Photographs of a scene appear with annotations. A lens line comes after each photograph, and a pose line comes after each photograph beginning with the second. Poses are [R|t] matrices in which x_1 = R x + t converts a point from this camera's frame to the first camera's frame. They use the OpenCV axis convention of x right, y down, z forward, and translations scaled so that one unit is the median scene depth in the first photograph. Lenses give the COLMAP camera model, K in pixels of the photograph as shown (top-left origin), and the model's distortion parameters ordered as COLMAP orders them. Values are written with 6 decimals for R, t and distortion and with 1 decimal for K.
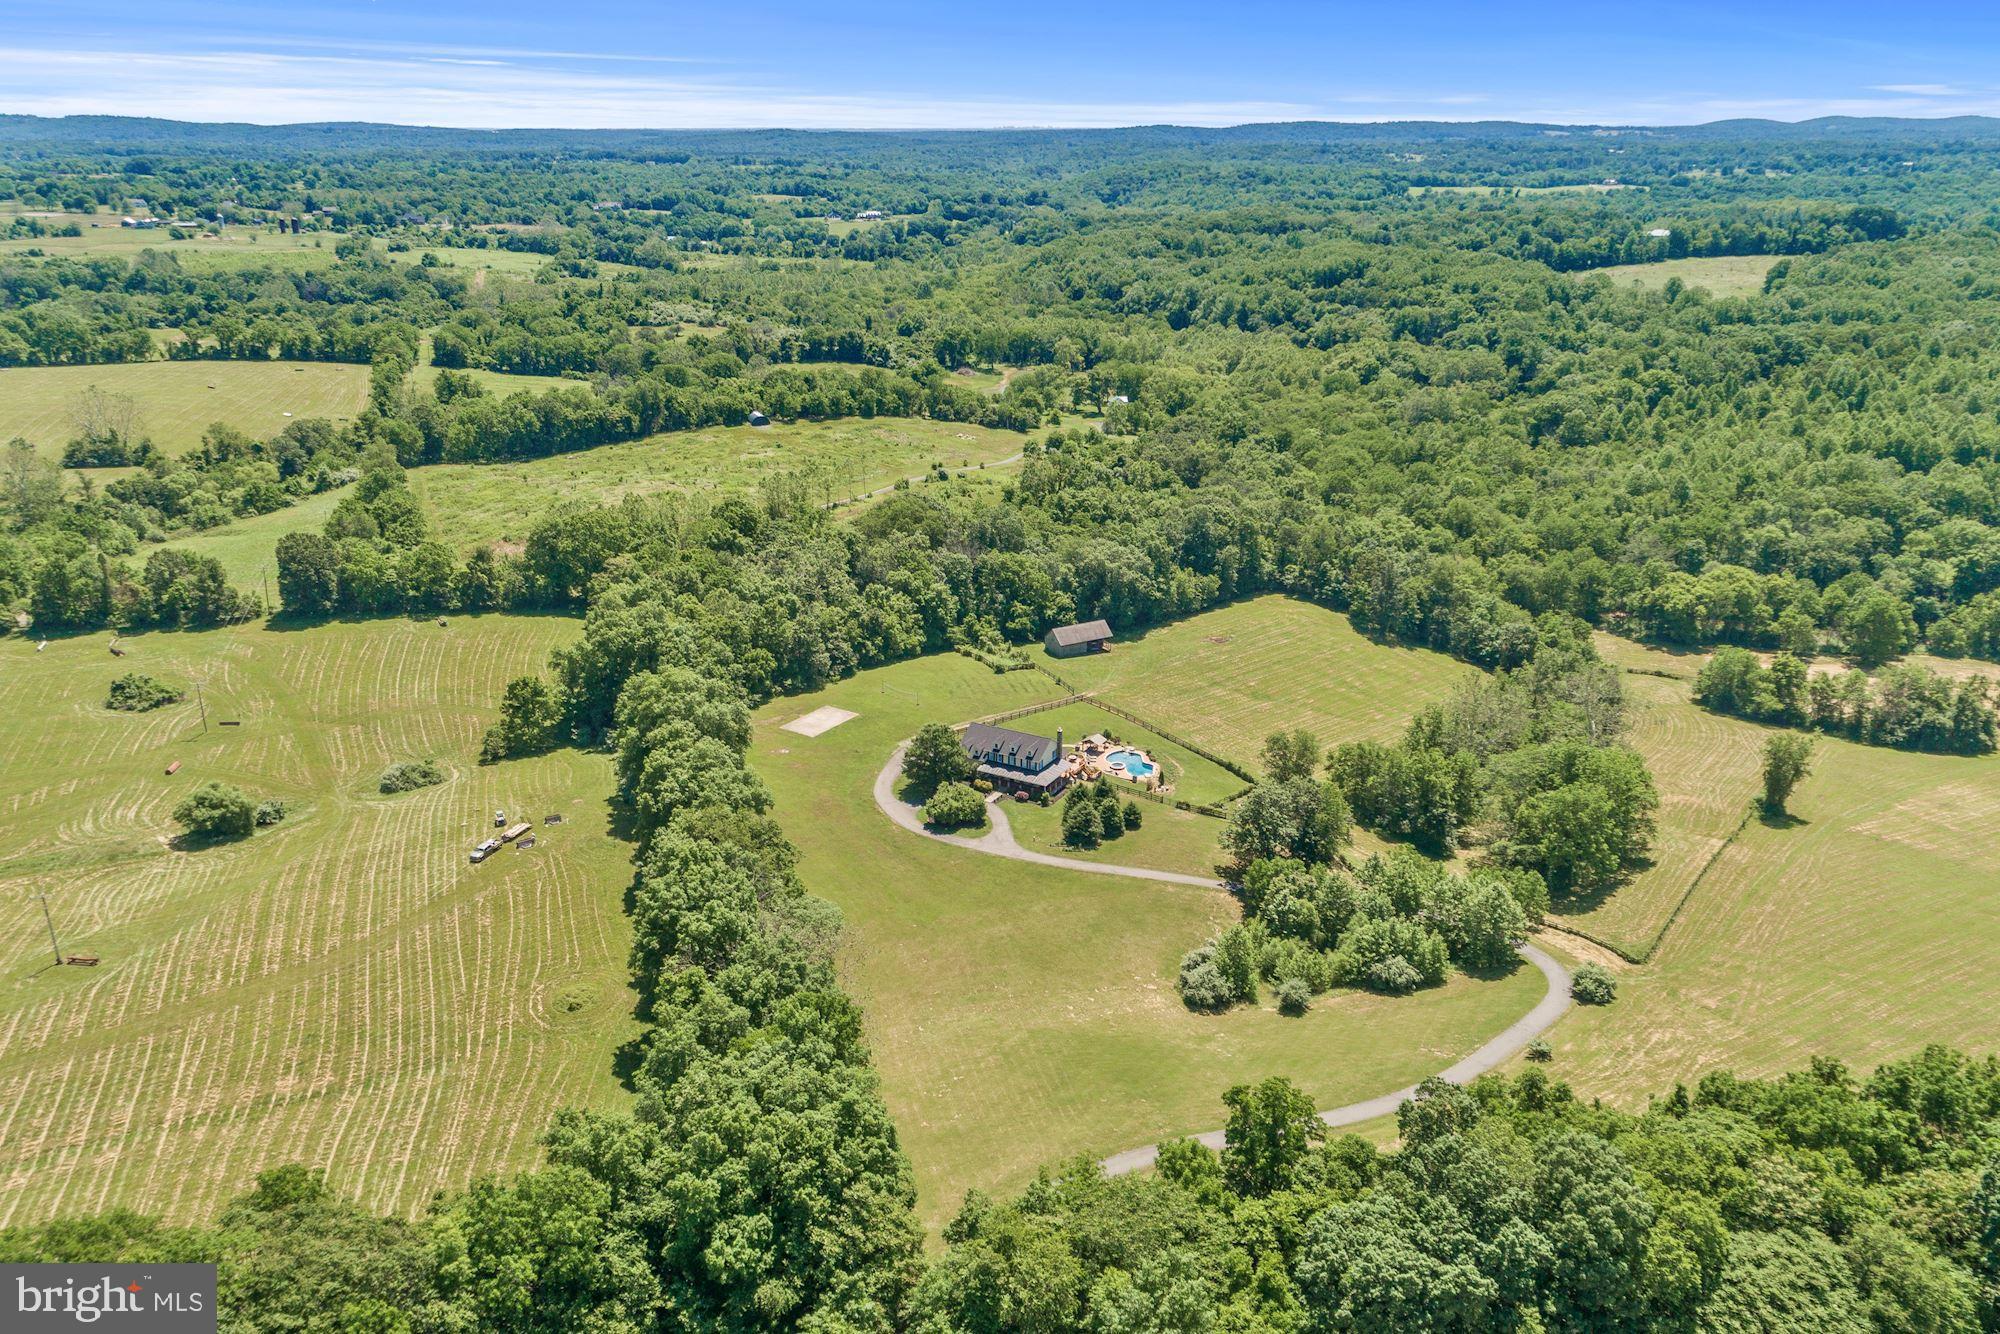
lens RADIAL K [[1501.0, 0, 1000.8], [0, 1501.0, 665.7], [0, 0, 1]] dist [0.023806, 0.007865]
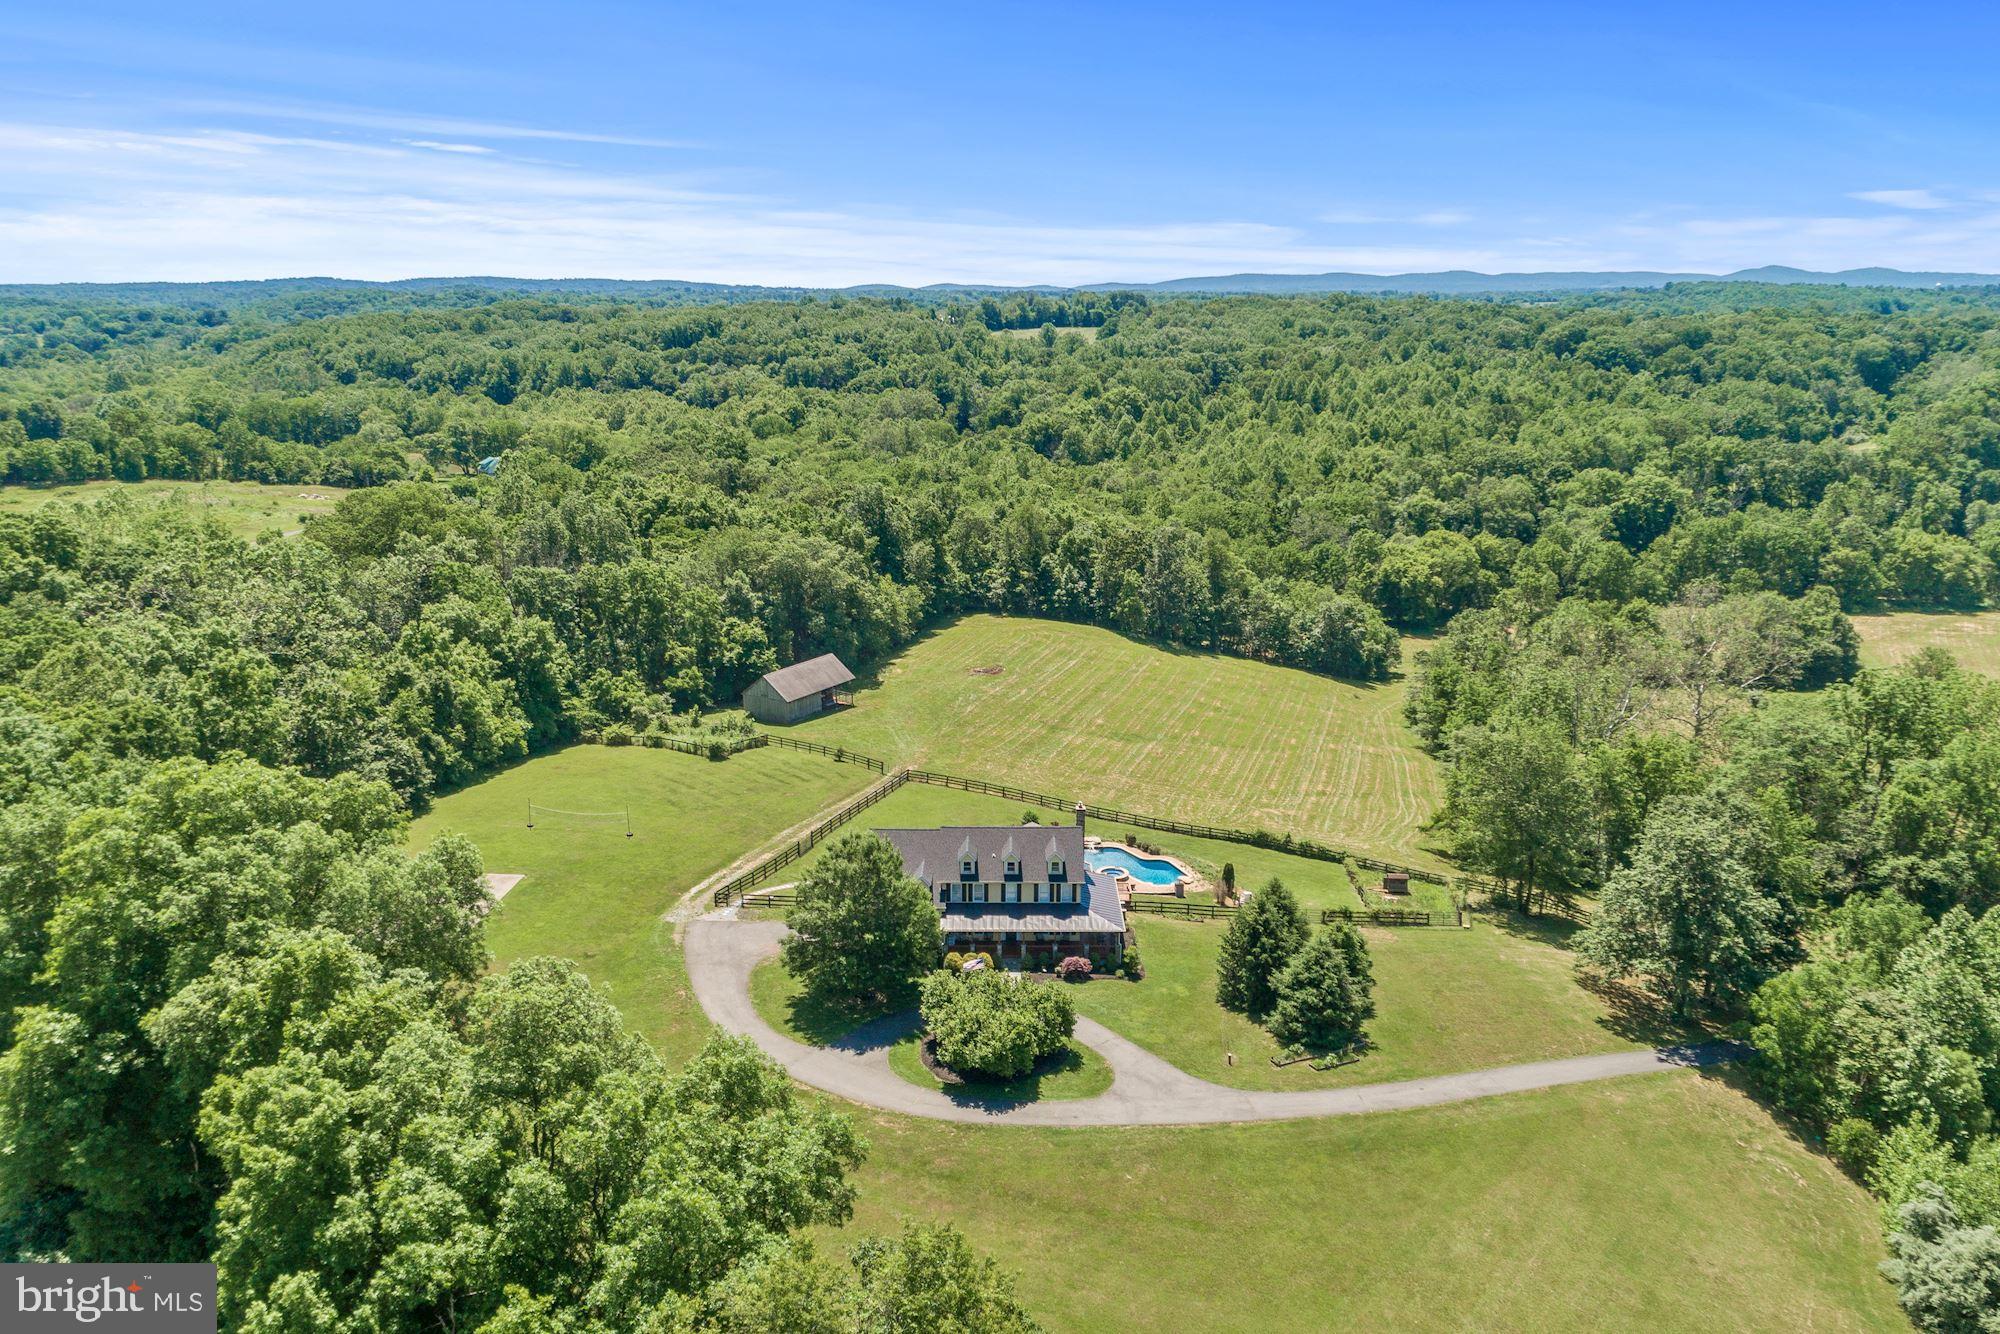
lens RADIAL K [[1501.0, 0, 999.0], [0, 1501.0, 653.4], [0, 0, 1]] dist [0.023806, 0.007865]
pose [[0.867348, -0.113120, 0.484676, -0.151251], [0.165639, 0.983923, -0.066776, 0.017934], [-0.469331, 0.138200, 0.872141, 0.468474]]
